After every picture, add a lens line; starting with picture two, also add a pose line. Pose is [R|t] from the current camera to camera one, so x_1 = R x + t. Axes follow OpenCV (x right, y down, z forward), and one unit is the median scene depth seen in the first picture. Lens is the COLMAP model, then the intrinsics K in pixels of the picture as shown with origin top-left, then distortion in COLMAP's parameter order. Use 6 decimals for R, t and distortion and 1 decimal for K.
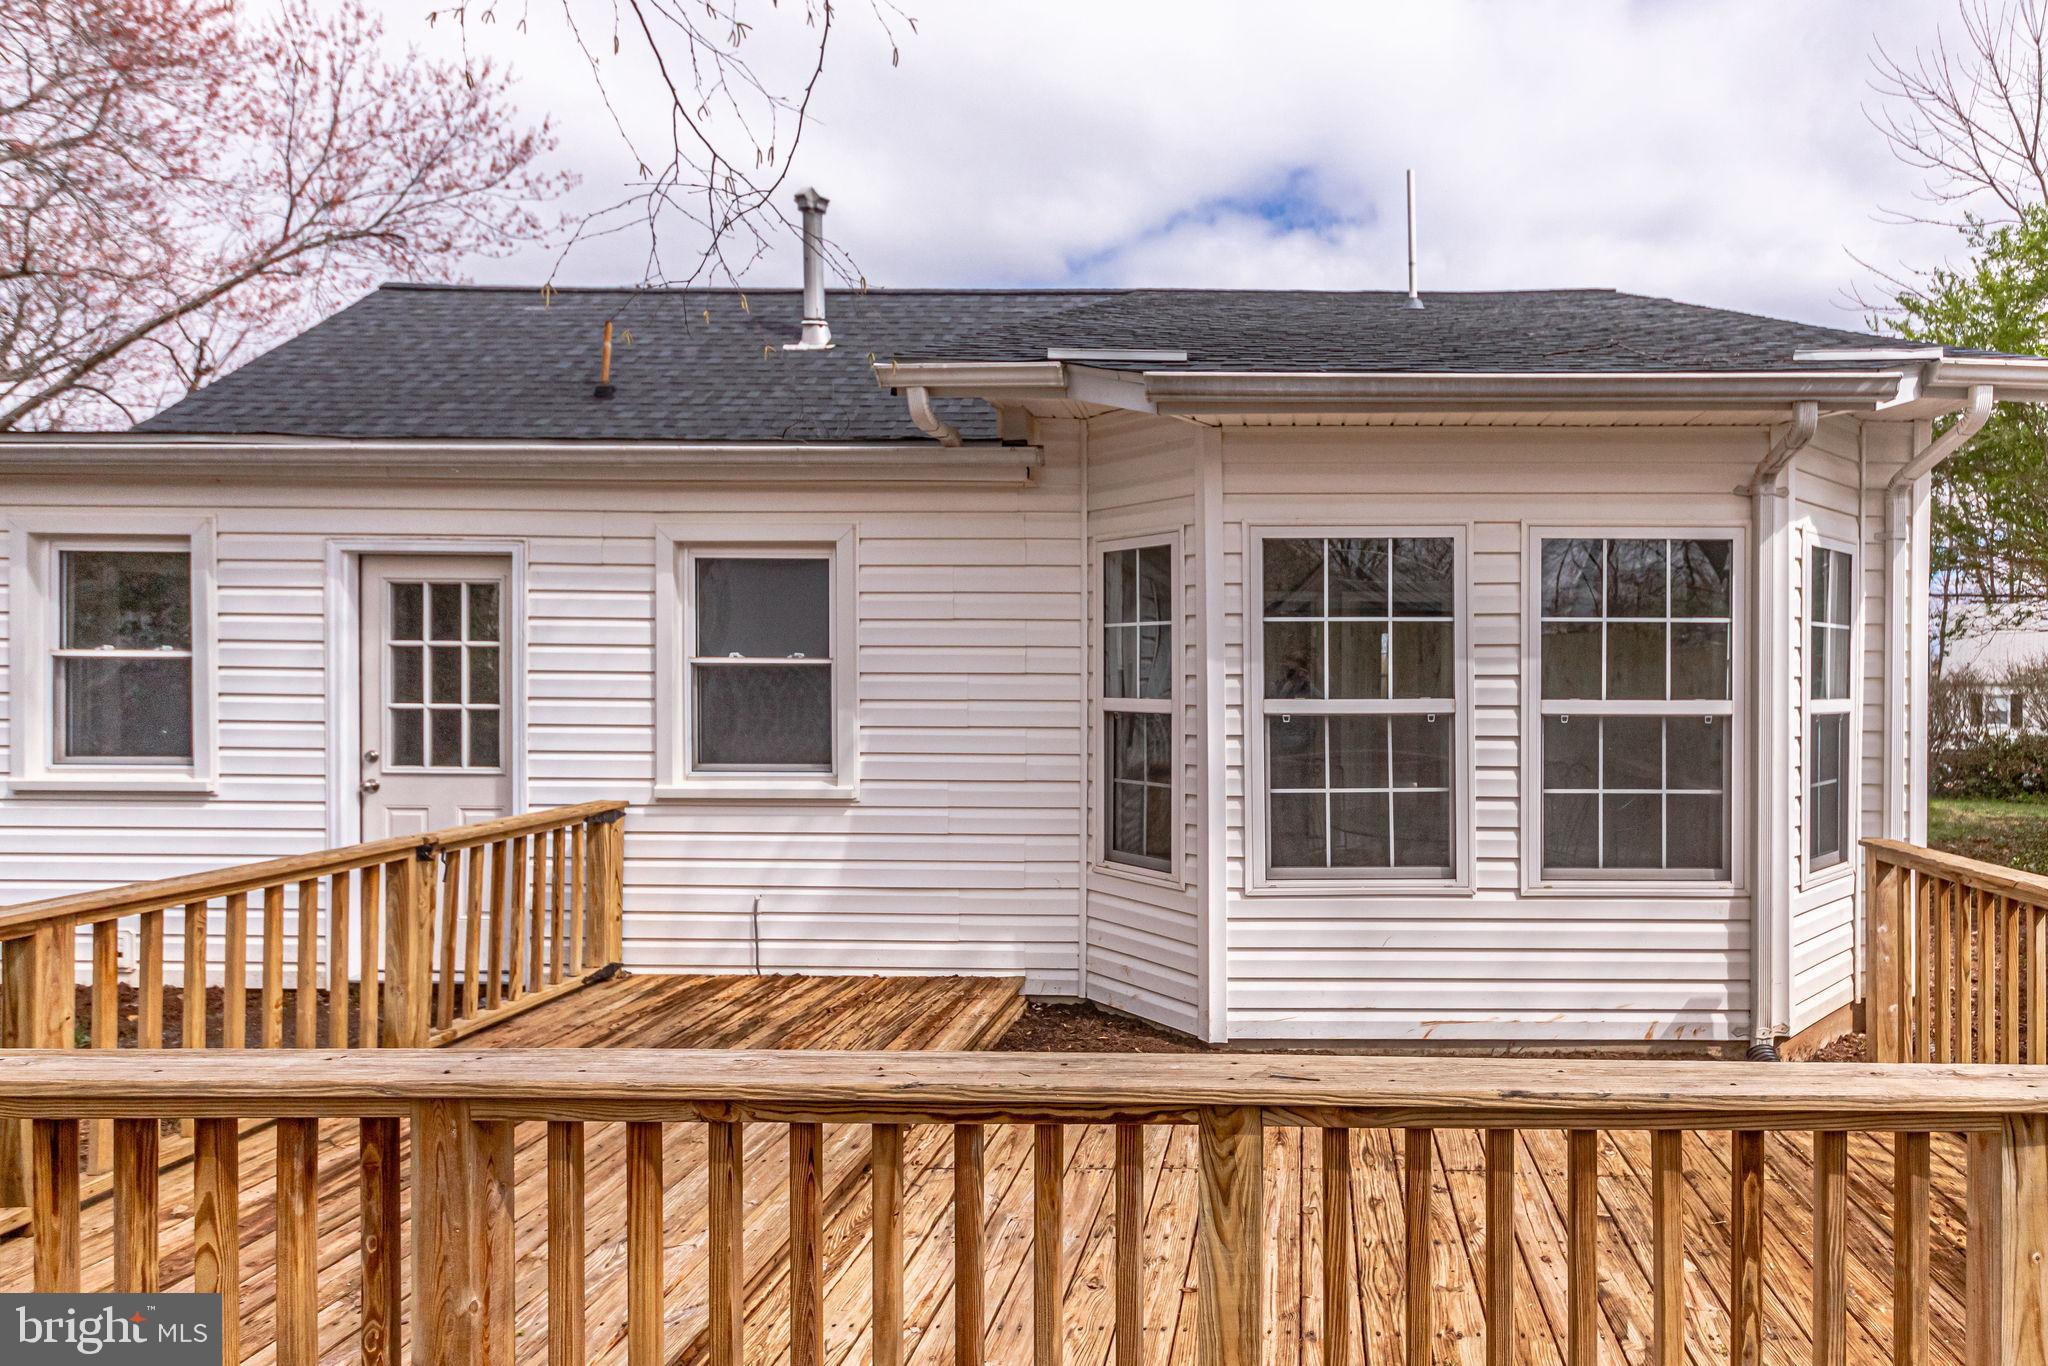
lens RADIAL K [[955.4, 0, 1060.7], [0, 955.4, 674.8], [0, 0, 1]] dist [0.010623, -0.000110]
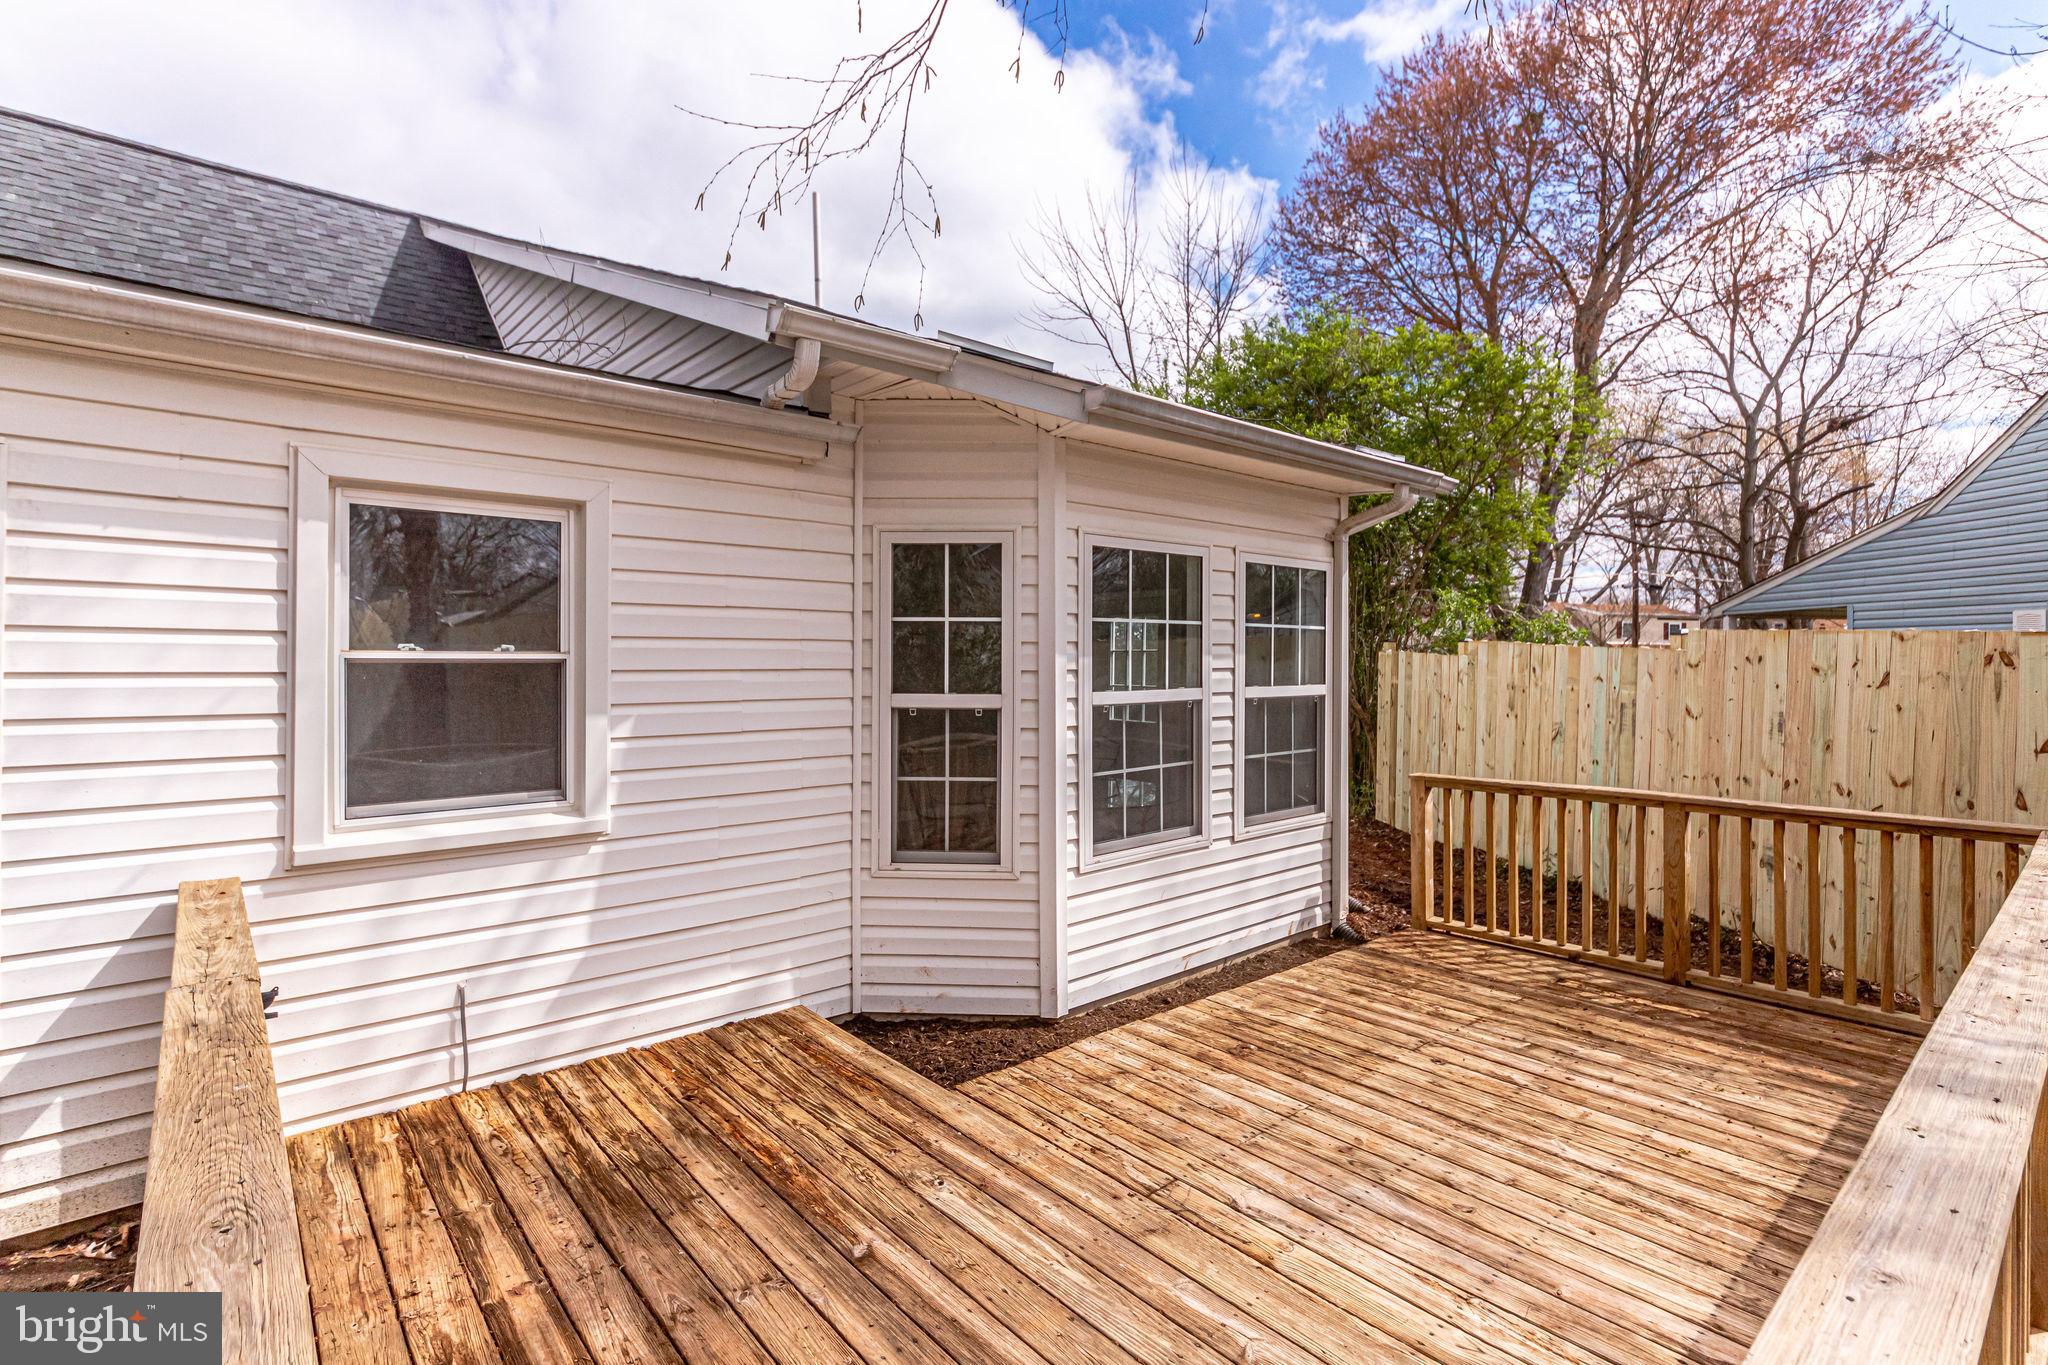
lens RADIAL K [[951.6, 0, 1019.4], [0, 951.6, 669.1], [0, 0, 1]] dist [0.010477, 0.000912]
pose [[0.762308, -0.005805, 0.647188, -0.528074], [0.009774, 0.999949, -0.002543, 0.001941], [-0.647140, 0.008264, 0.762326, 0.206544]]
